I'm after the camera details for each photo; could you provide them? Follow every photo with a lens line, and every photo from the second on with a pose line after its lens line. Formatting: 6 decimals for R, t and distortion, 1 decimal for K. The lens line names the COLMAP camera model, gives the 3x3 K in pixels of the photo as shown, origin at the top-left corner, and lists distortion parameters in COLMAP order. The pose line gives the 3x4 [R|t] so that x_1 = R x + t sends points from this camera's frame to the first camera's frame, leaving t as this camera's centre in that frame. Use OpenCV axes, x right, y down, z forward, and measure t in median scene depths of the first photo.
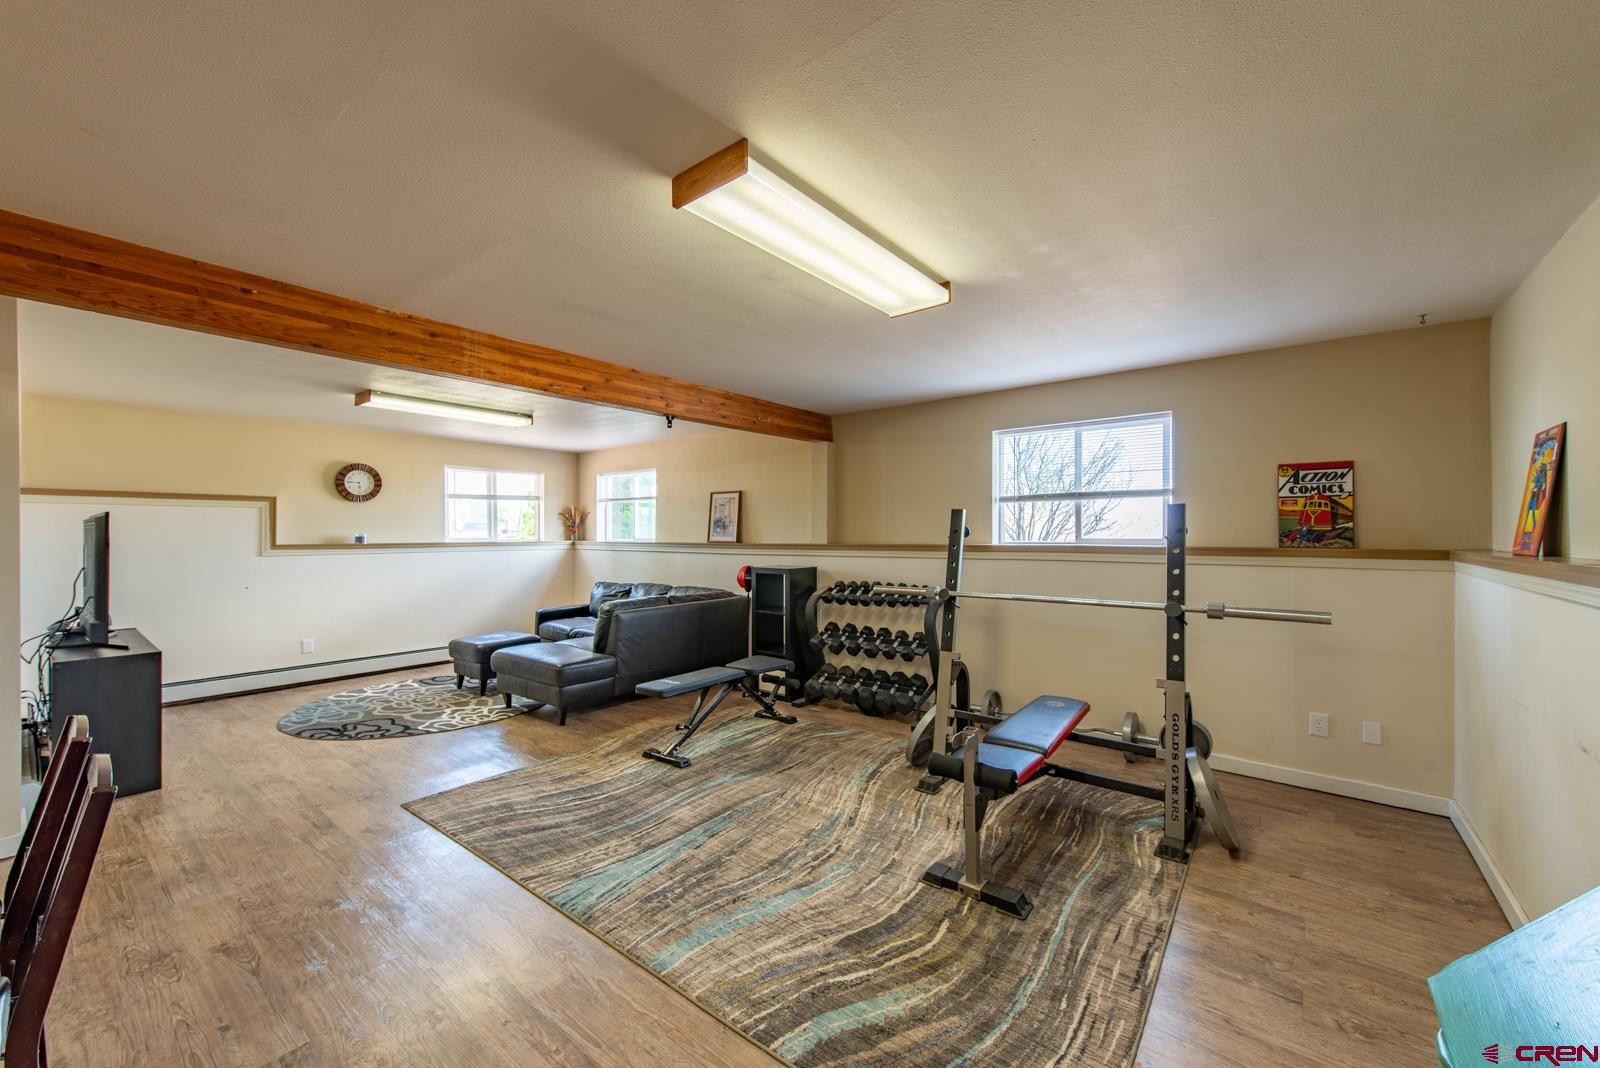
lens RADIAL K [[625.1, 0, 801.0], [0, 625.1, 534.6], [0, 0, 1]] dist [0.017520, -0.004954]
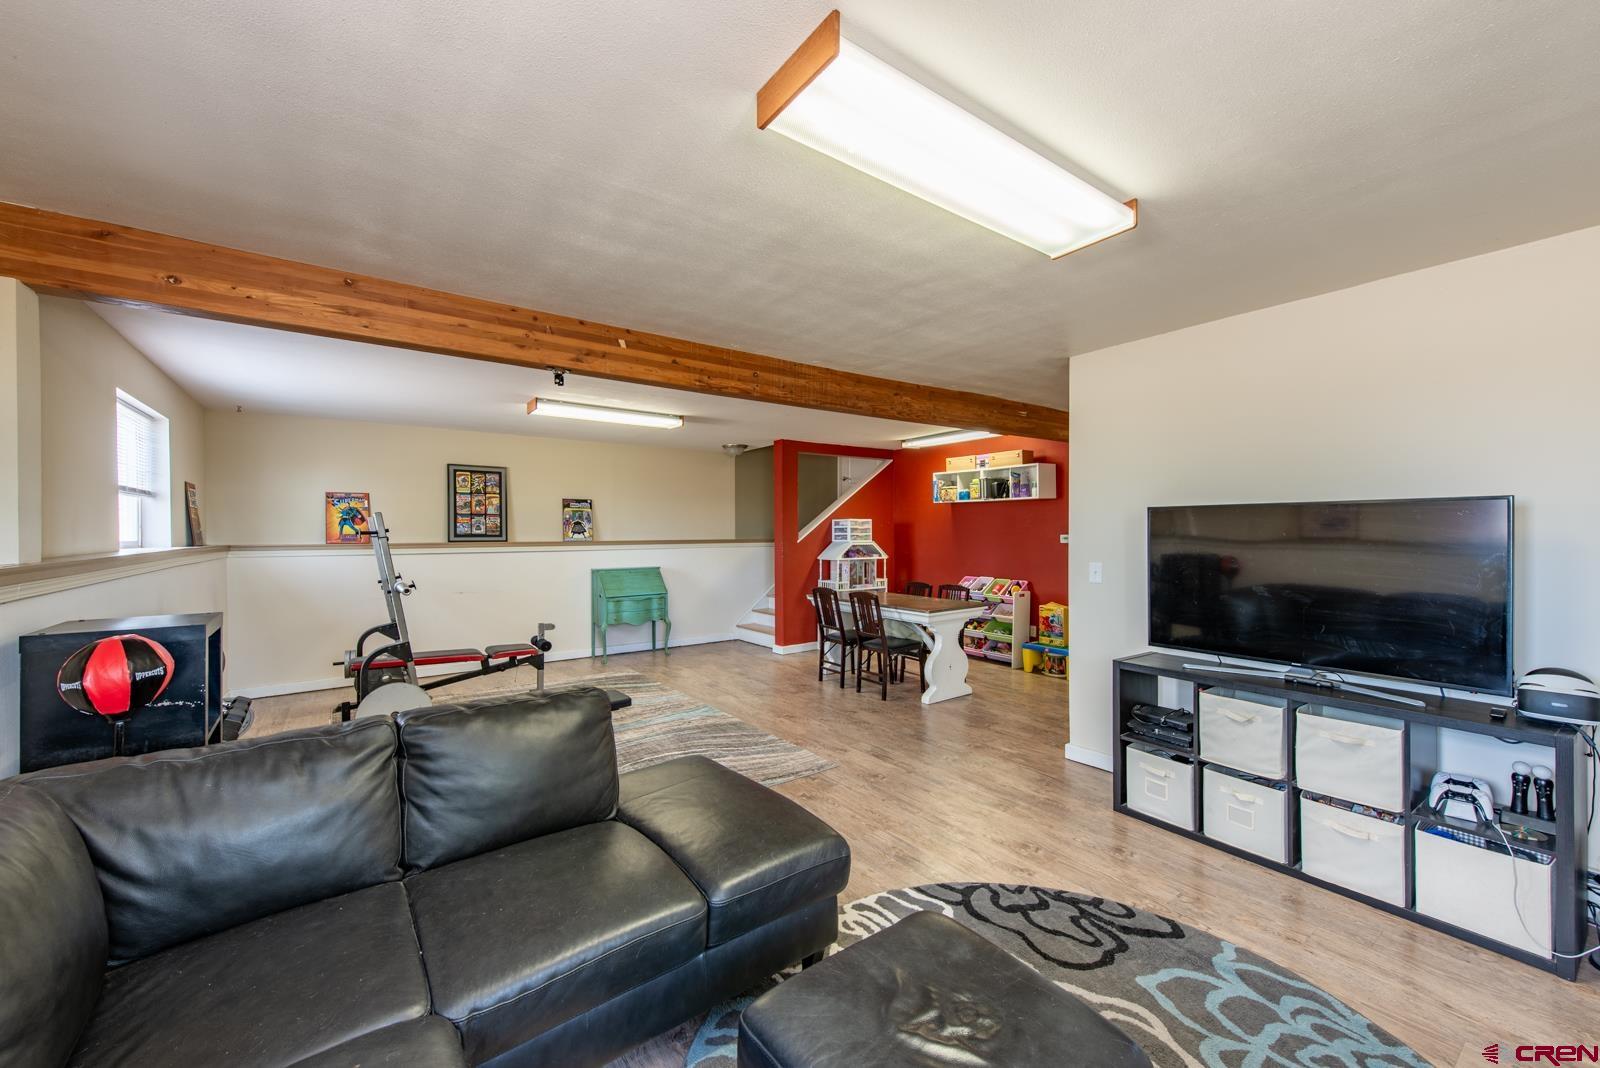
lens RADIAL K [[625.1, 0, 801.0], [0, 625.1, 534.6], [0, 0, 1]] dist [0.017520, -0.004954]
pose [[-0.964671, 0.003115, 0.263437, -0.654294], [0.004643, 0.999976, 0.005176, -0.002832], [-0.263415, 0.006216, -0.964663, 1.595162]]
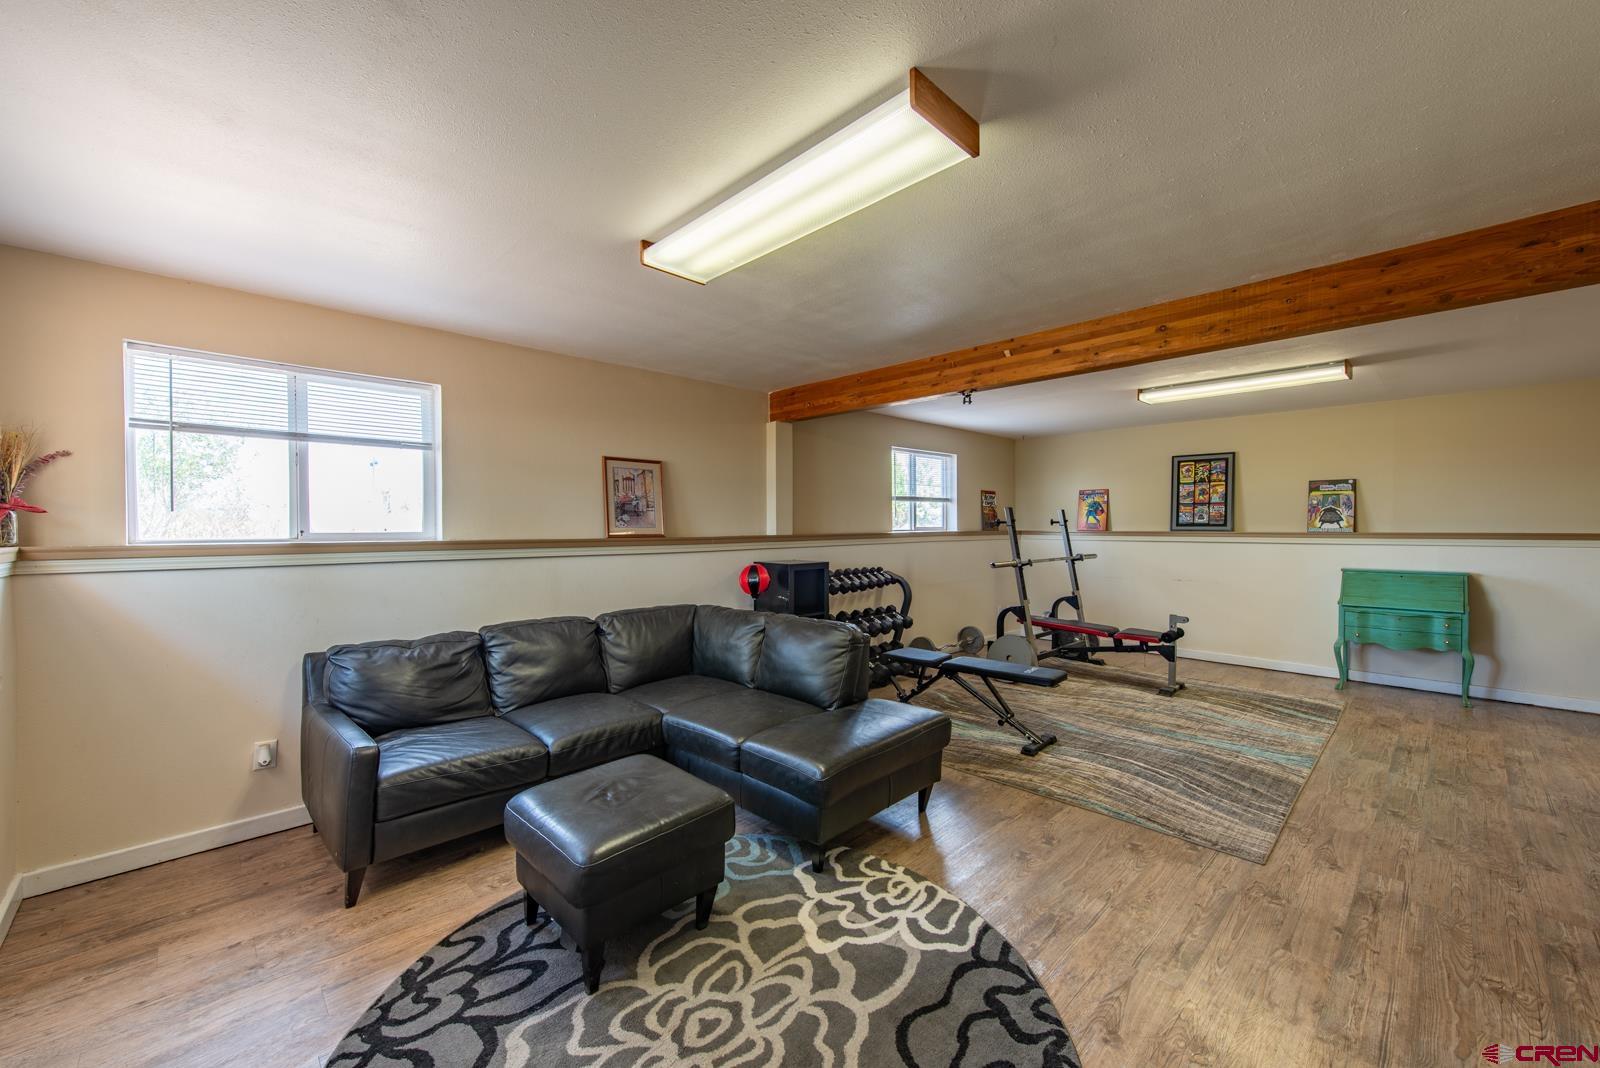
lens RADIAL K [[625.1, 0, 801.0], [0, 625.1, 534.6], [0, 0, 1]] dist [0.017520, -0.004954]
pose [[0.125738, -0.015698, 0.991939, -1.114284], [0.003682, 0.999875, 0.015357, 0.000593], [-0.992057, 0.001721, 0.125780, 1.105924]]
